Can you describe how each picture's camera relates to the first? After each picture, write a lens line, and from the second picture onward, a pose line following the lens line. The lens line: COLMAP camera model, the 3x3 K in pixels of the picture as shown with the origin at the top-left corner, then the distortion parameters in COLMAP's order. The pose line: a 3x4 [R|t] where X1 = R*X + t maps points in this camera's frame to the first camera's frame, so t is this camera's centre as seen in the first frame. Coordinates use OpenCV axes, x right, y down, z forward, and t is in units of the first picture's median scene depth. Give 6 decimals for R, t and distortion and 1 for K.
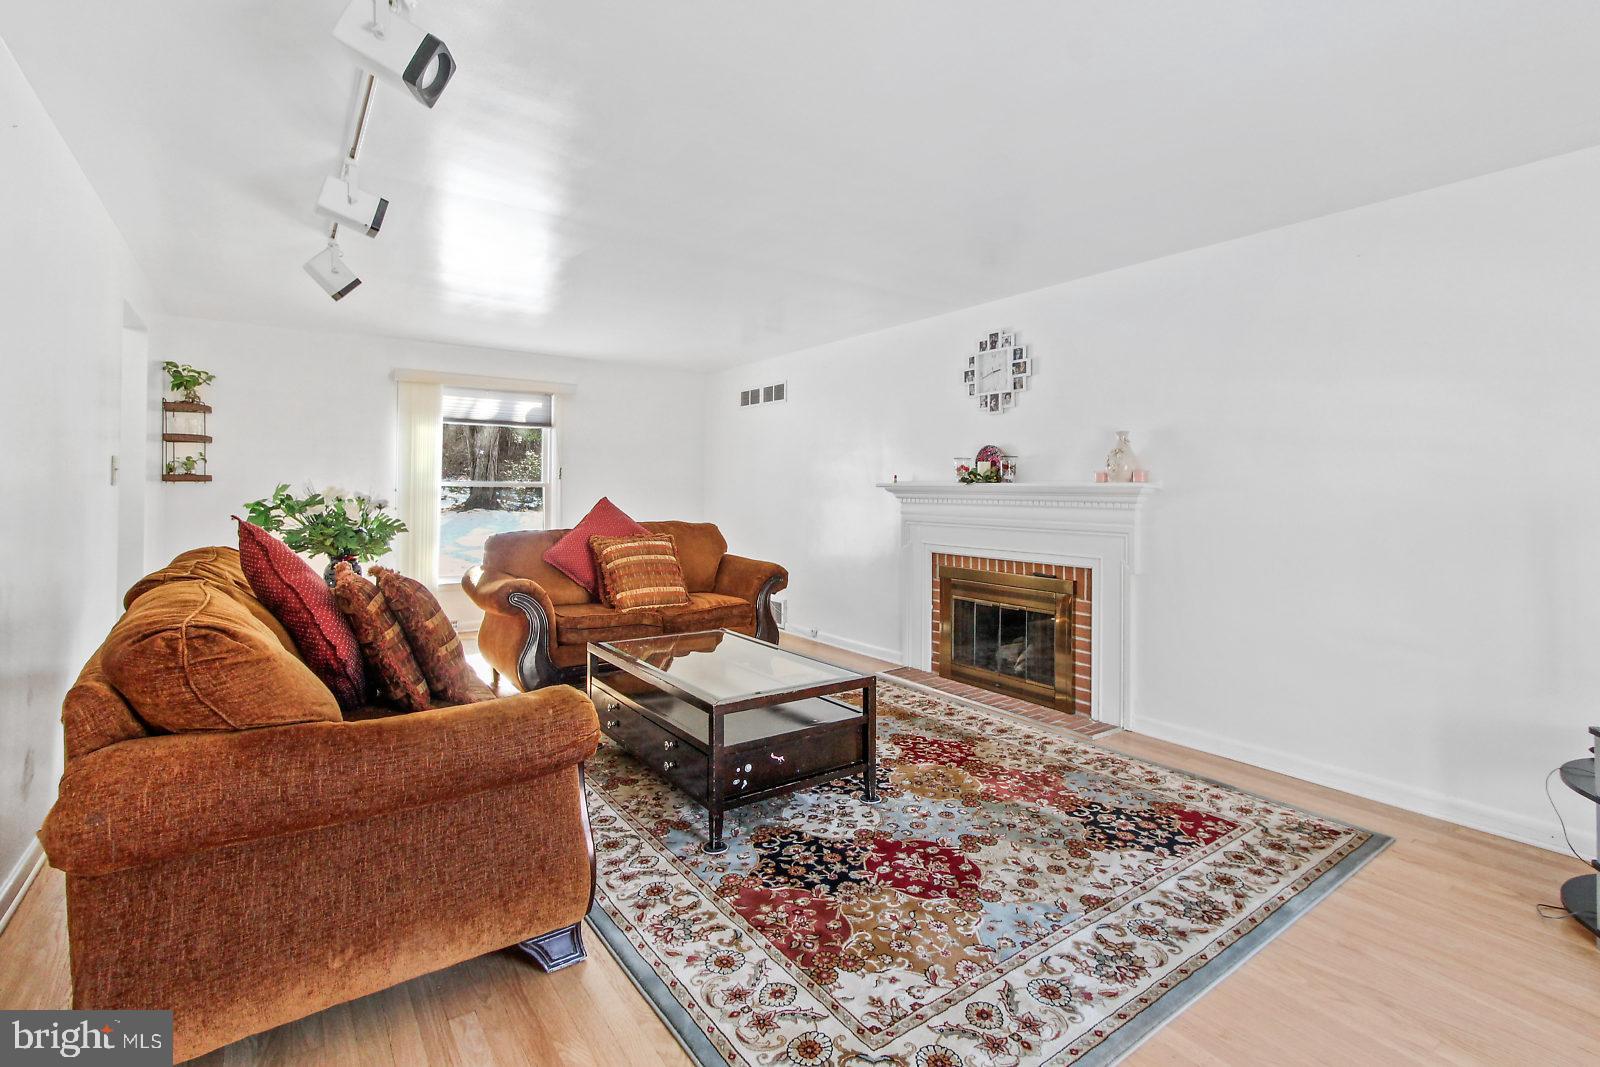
lens RADIAL K [[746.0, 0, 799.6], [0, 746.0, 474.2], [0, 0, 1]] dist [0.001527, 0.000110]
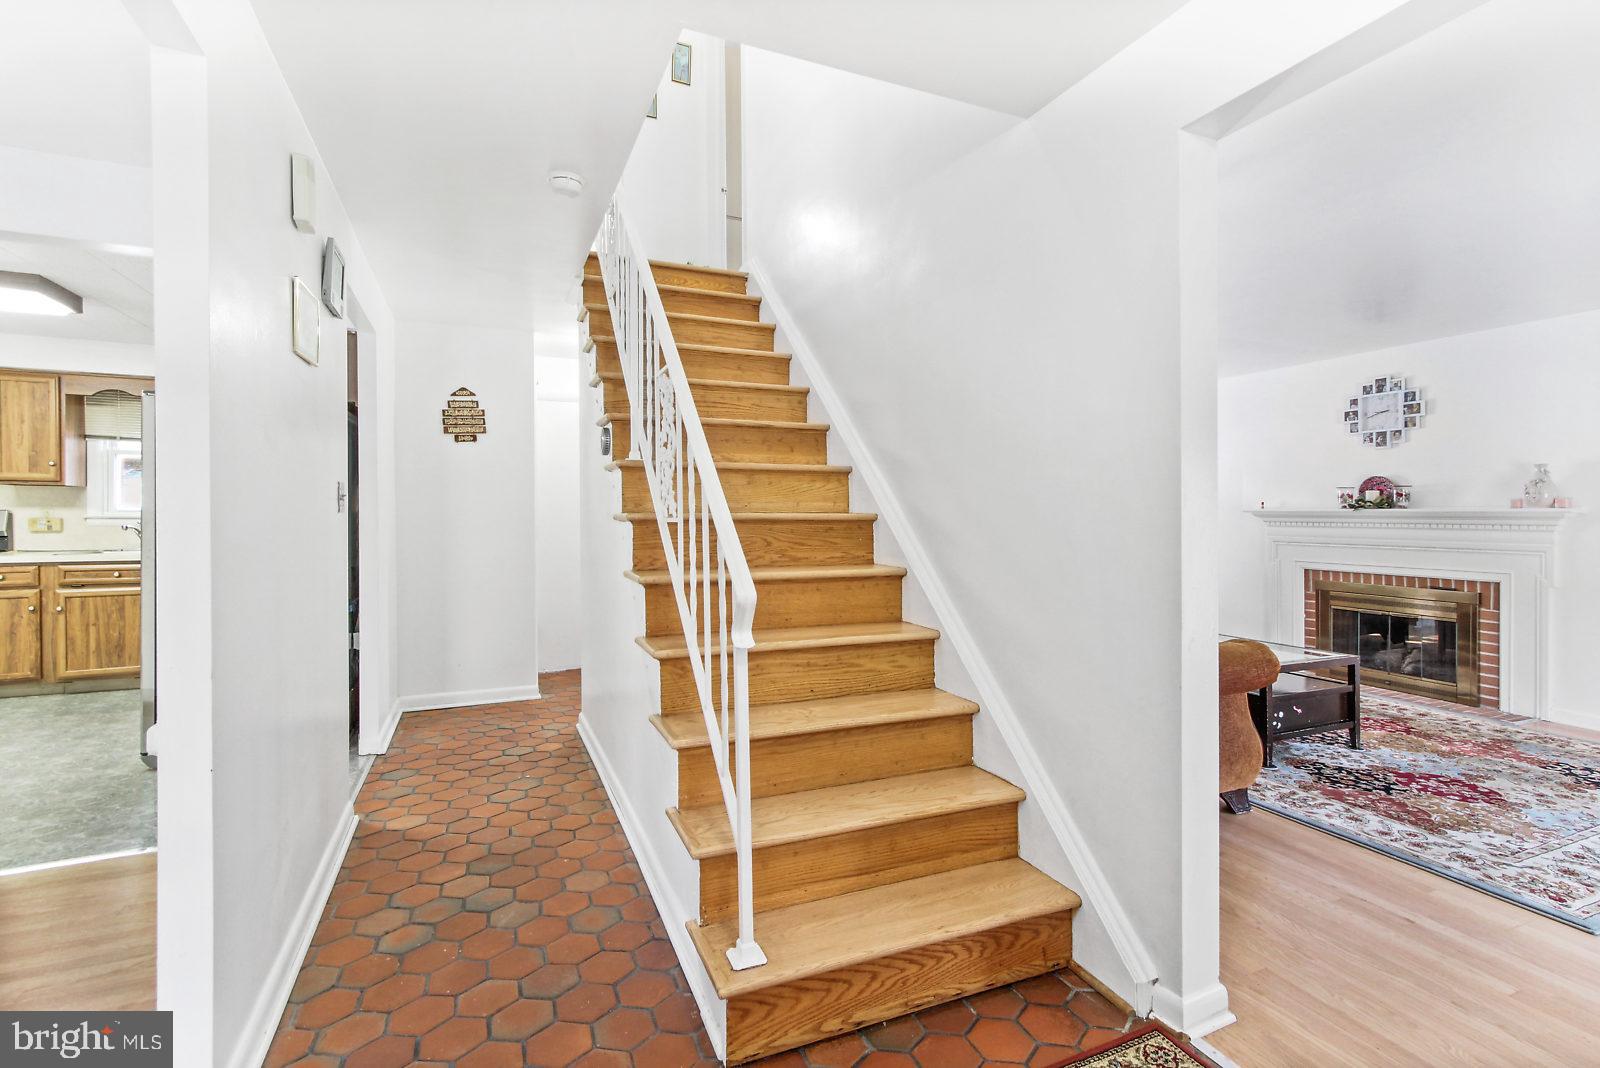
lens RADIAL K [[738.7, 0, 803.2], [0, 738.7, 511.7], [0, 0, 1]] dist [0.003976, 0.001864]
pose [[0.976982, -0.007170, -0.213199, -0.448332], [0.011060, 0.999793, 0.017060, -0.015656], [0.213033, -0.019025, 0.976860, -0.379007]]
